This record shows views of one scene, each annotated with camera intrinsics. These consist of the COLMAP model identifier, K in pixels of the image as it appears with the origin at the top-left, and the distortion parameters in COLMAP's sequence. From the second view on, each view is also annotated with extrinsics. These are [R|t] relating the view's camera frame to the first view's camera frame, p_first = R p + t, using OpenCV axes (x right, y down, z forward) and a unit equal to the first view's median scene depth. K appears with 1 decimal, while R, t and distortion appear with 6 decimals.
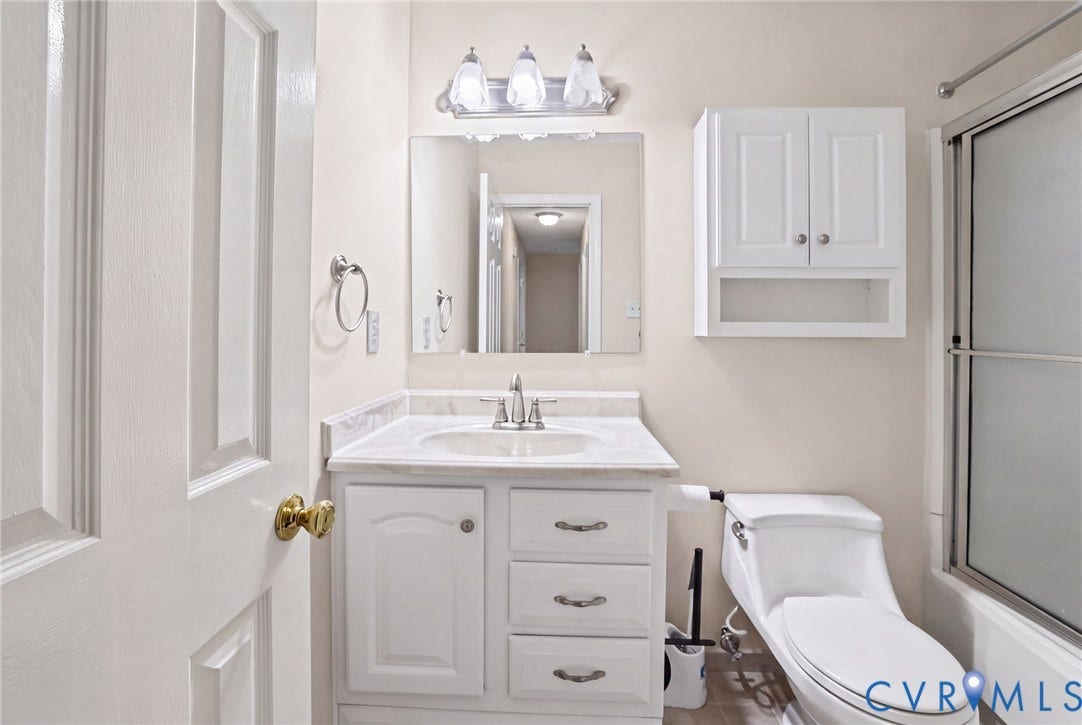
lens RADIAL K [[508.4, 0, 537.4], [0, 508.4, 342.4], [0, 0, 1]] dist [-0.000683, -0.000088]
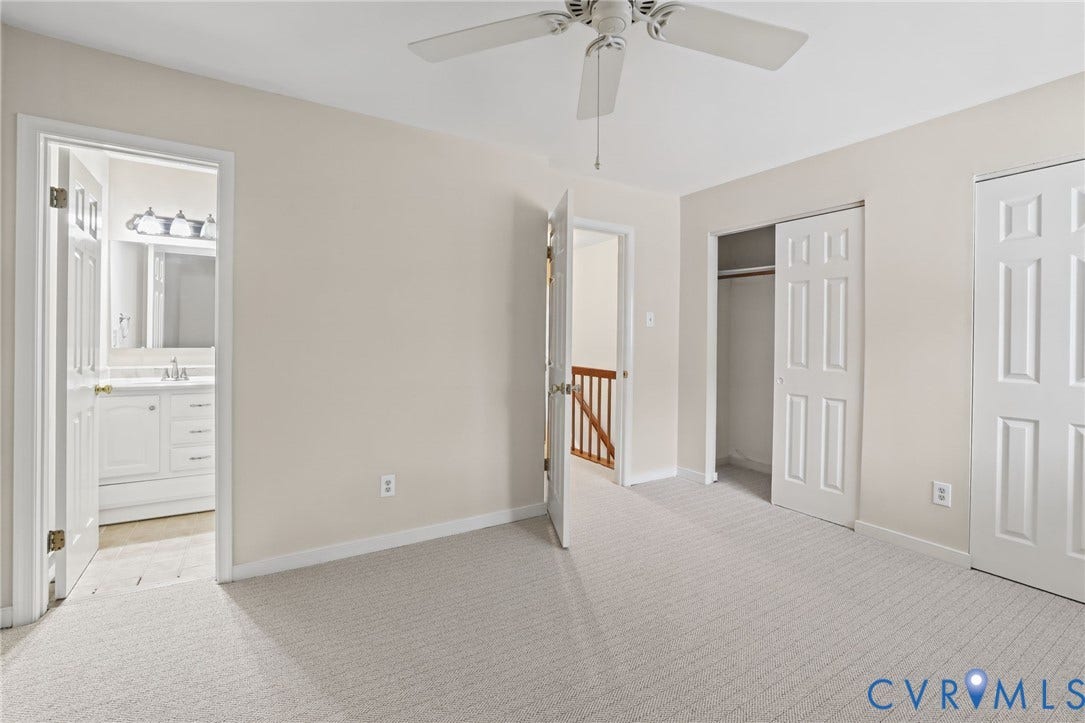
lens RADIAL K [[509.8, 0, 538.8], [0, 509.8, 341.3], [0, 0, 1]] dist [-0.000683, -0.000088]
pose [[0.837609, 0.006021, 0.546238, 0.082216], [-0.002166, 0.999968, -0.007701, 0.004586], [-0.546266, 0.005268, 0.837595, -1.850884]]
